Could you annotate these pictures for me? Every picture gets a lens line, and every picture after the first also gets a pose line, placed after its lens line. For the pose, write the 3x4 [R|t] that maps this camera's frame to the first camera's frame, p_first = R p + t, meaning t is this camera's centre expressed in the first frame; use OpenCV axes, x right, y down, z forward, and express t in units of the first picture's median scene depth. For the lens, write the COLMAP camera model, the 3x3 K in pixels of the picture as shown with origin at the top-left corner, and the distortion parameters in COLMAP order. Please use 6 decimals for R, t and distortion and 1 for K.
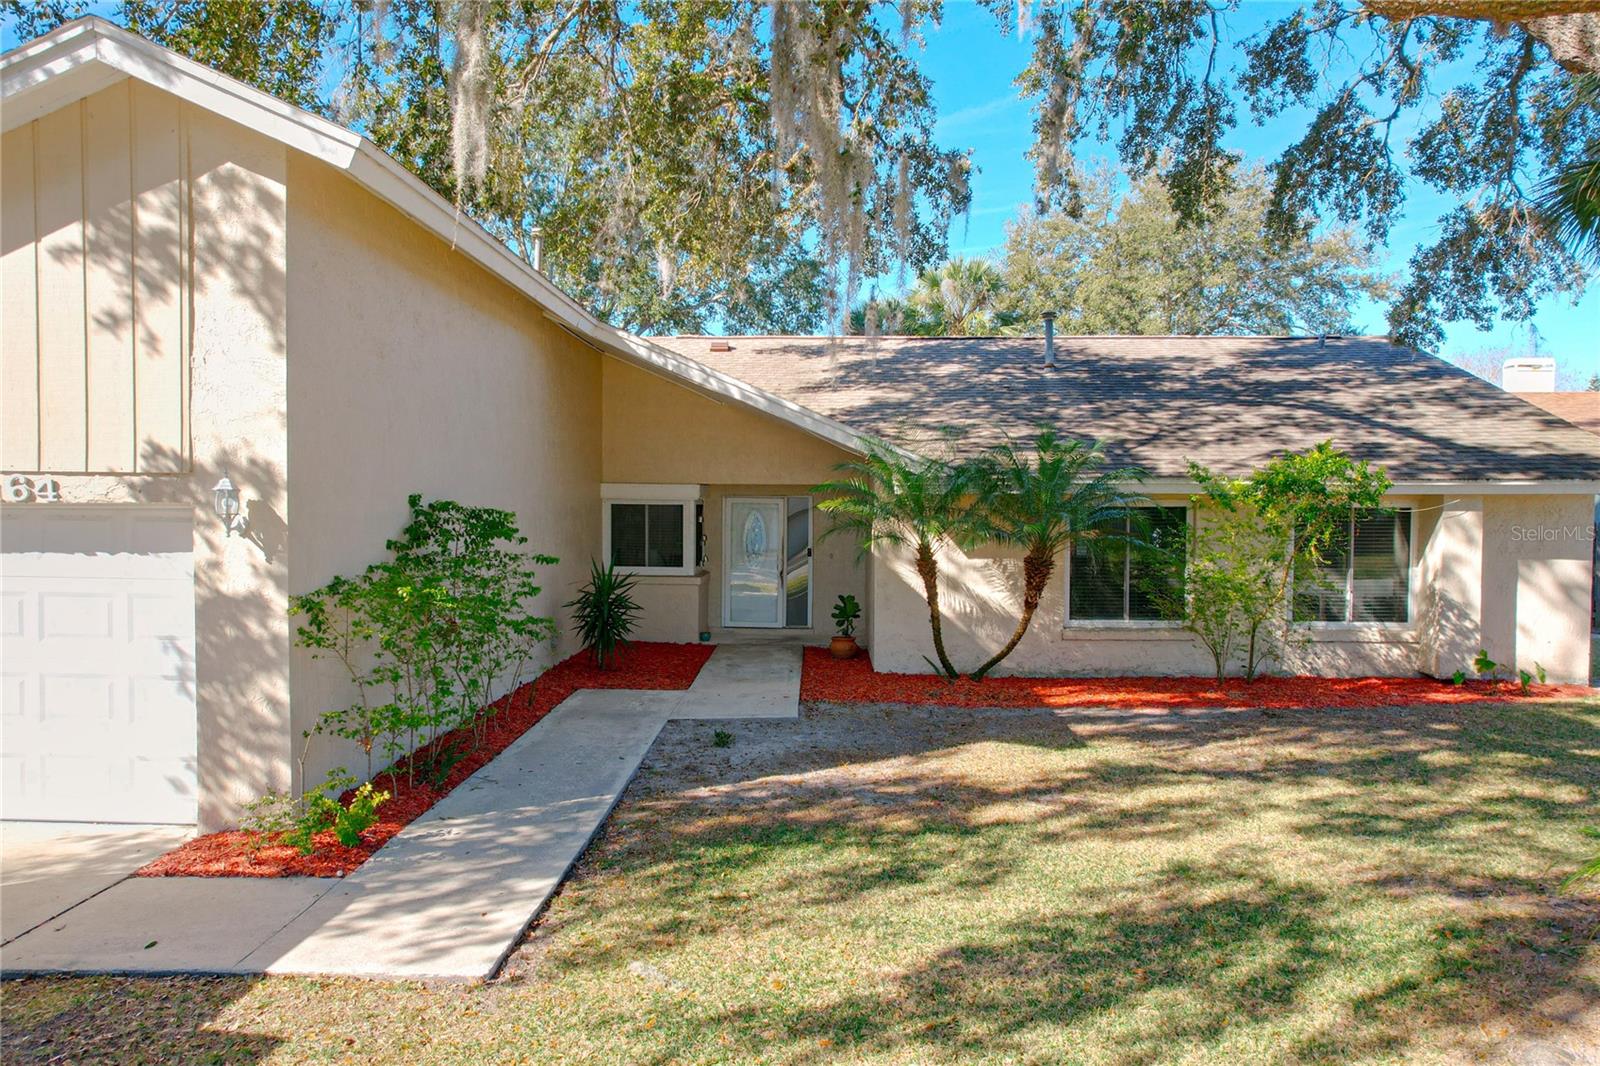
lens RADIAL K [[1066.4, 0, 768.9], [0, 1066.4, 547.8], [0, 0, 1]] dist [-0.052861, 0.053519]
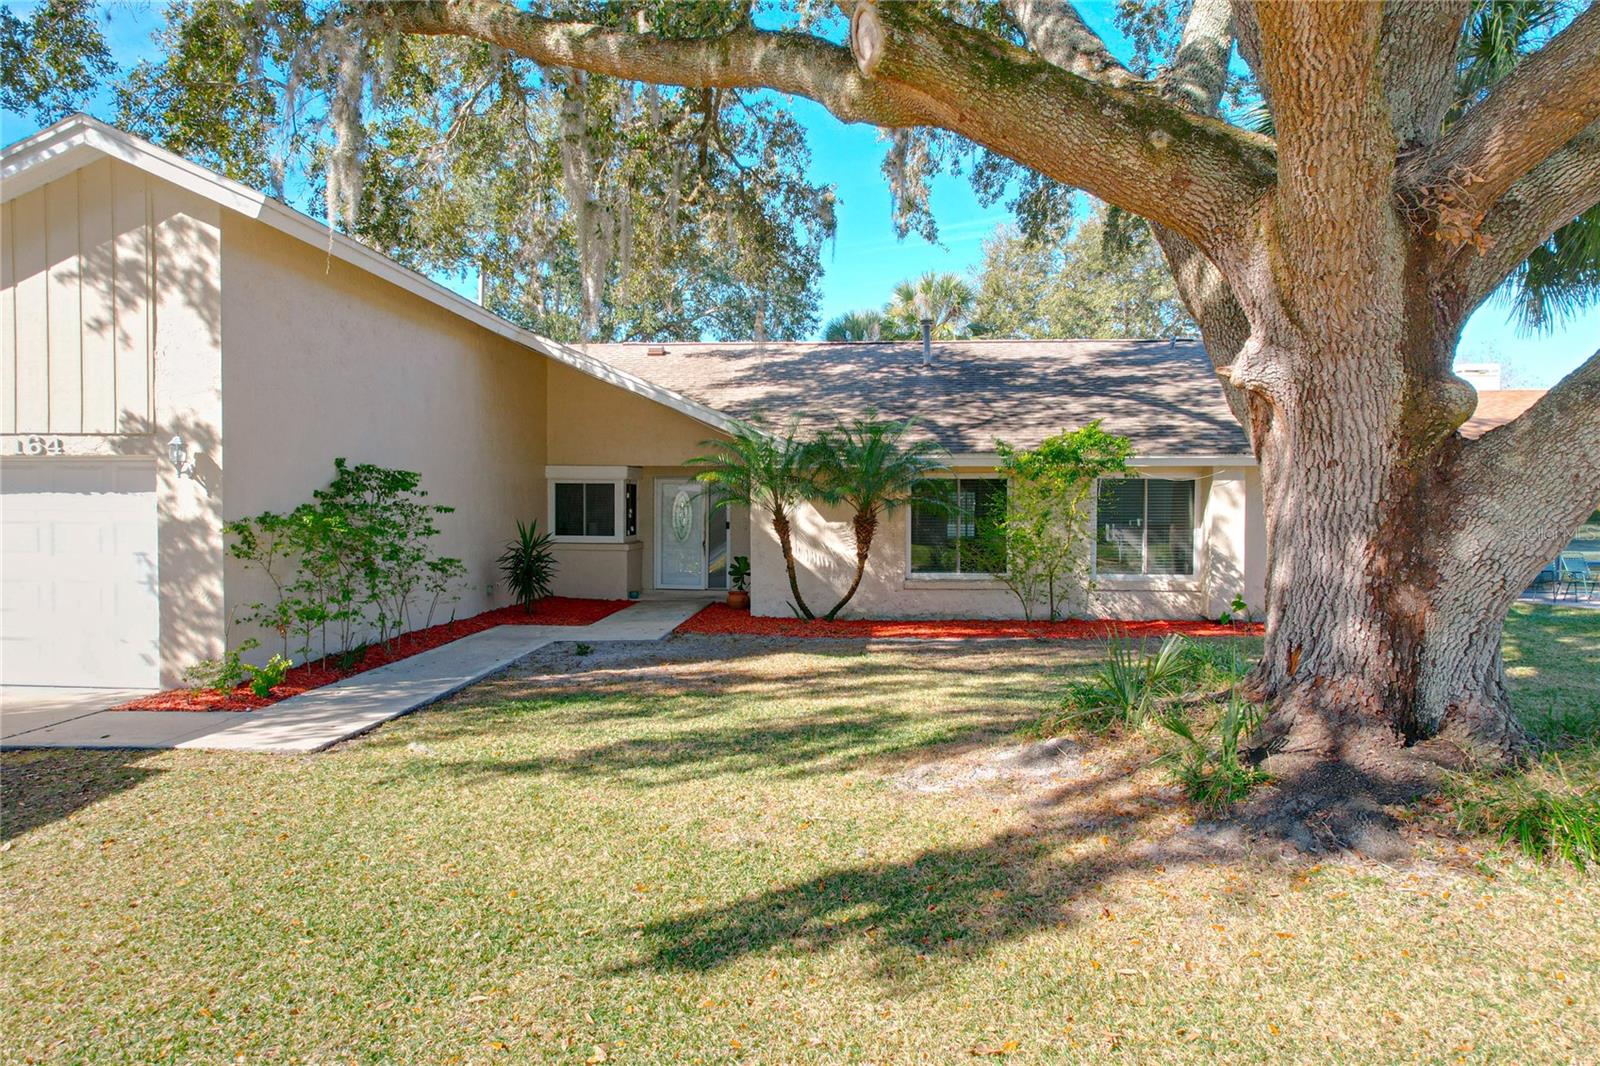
lens RADIAL K [[1029.8, 0, 788.8], [0, 1029.8, 550.2], [0, 0, 1]] dist [-0.060731, 0.054546]
pose [[0.999694, -0.000719, -0.024722, 0.177471], [0.000595, 0.999987, -0.005042, 0.049576], [0.024726, 0.005026, 0.999682, -0.176975]]
